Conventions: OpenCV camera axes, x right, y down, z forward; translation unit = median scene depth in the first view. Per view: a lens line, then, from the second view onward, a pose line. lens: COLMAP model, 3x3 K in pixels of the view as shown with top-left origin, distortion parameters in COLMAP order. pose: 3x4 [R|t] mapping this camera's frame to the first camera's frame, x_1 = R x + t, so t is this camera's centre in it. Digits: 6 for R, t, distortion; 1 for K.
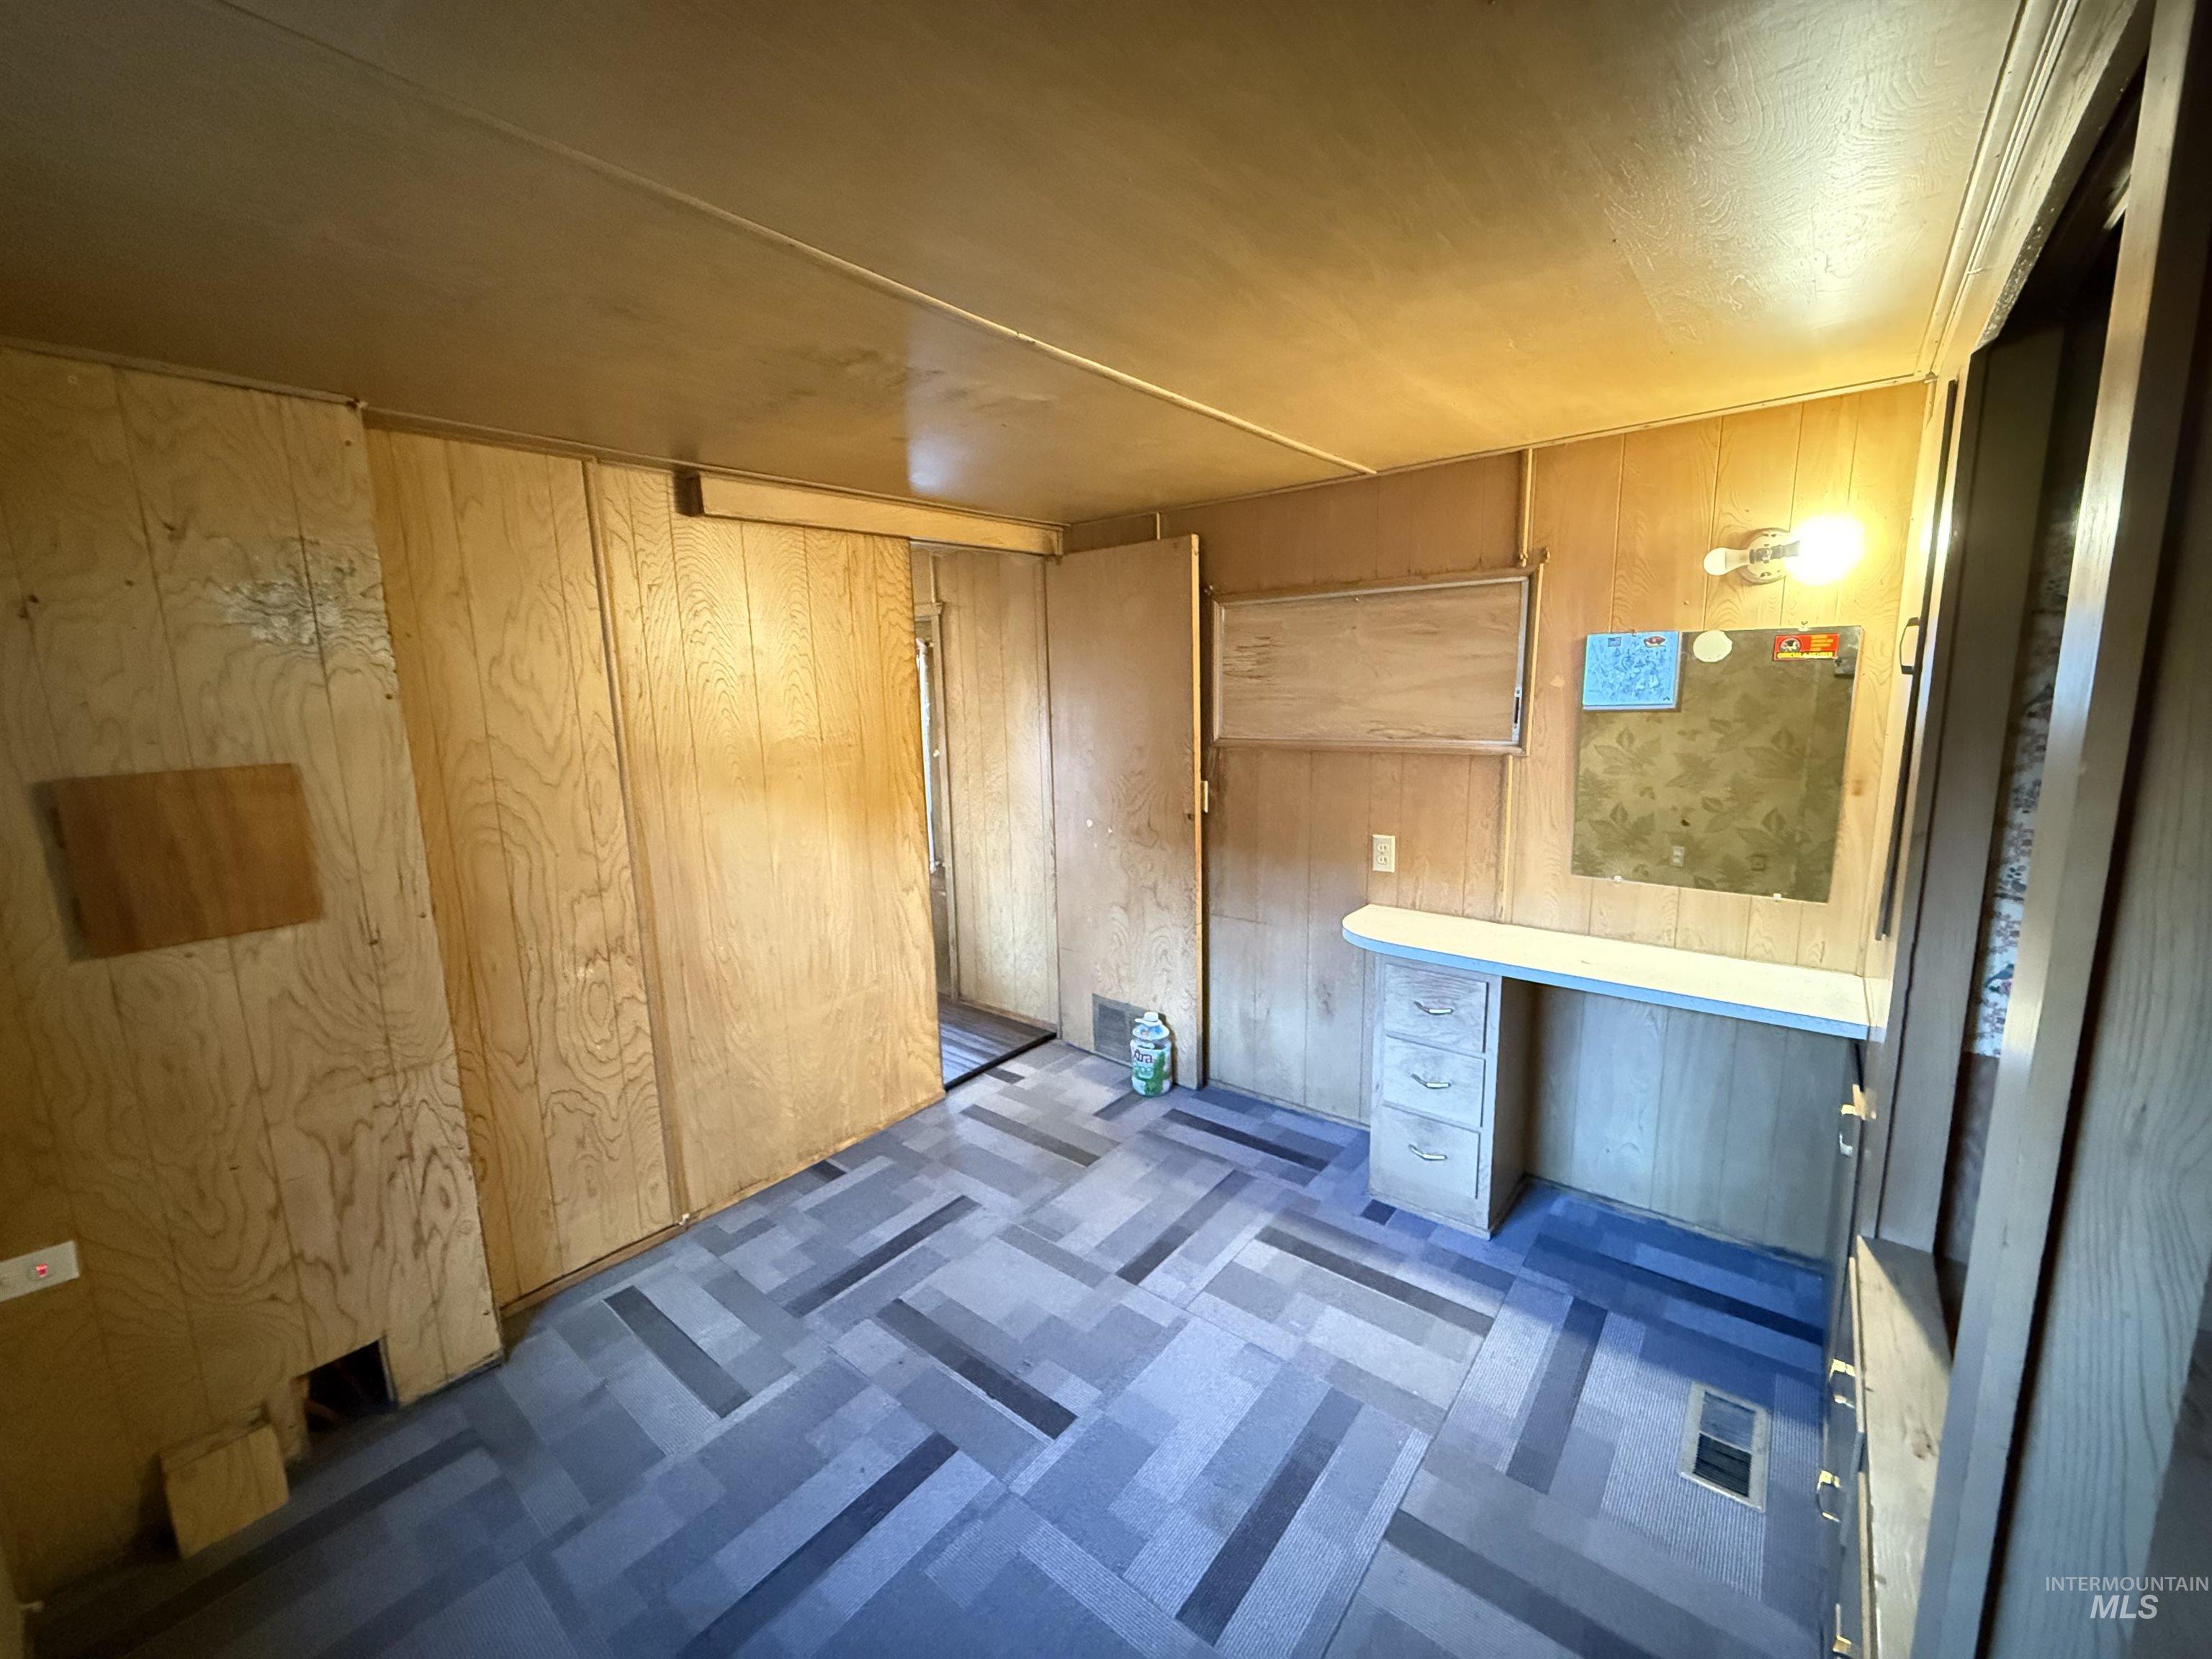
lens RADIAL K [[878.0, 0, 1102.3], [0, 878.0, 830.5], [0, 0, 1]] dist [-0.000280, 0.000037]
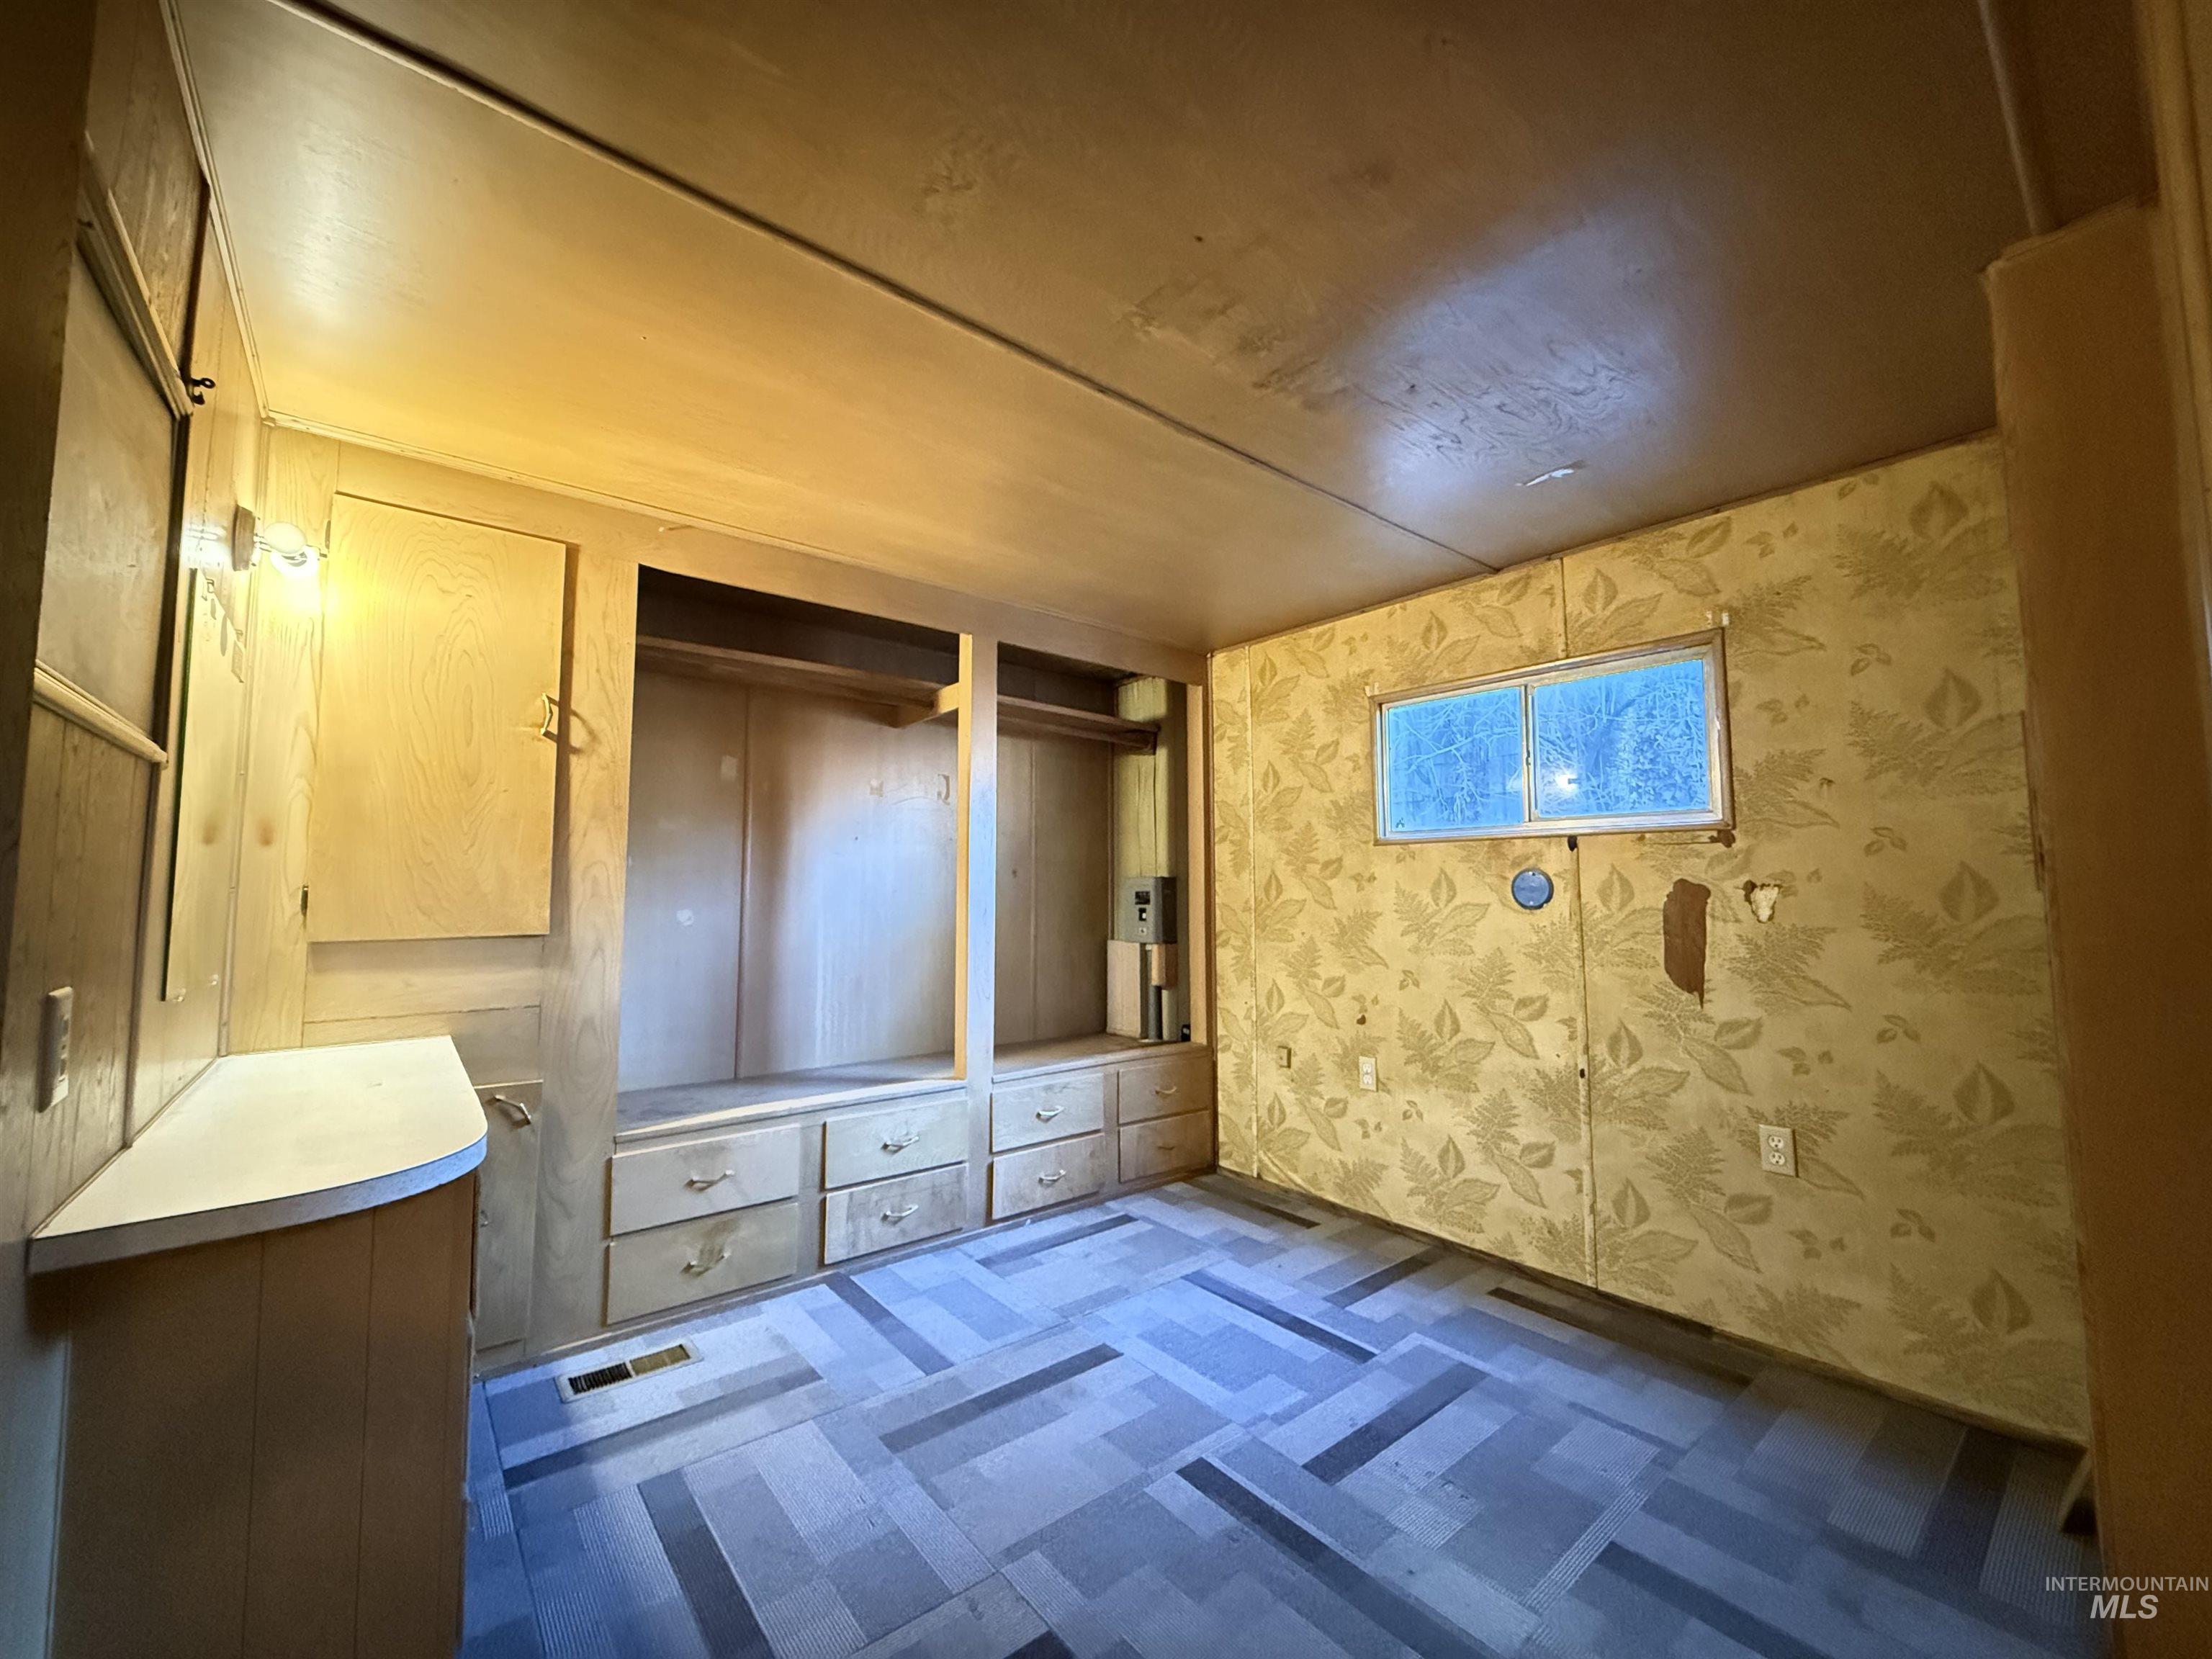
lens RADIAL K [[878.0, 0, 1102.3], [0, 878.0, 830.5], [0, 0, 1]] dist [-0.000280, 0.000037]
pose [[-0.978962, 0.040115, 0.200060, -0.161876], [0.061335, 0.992991, 0.101026, -0.094227], [-0.194606, 0.111172, -0.974561, 1.820140]]
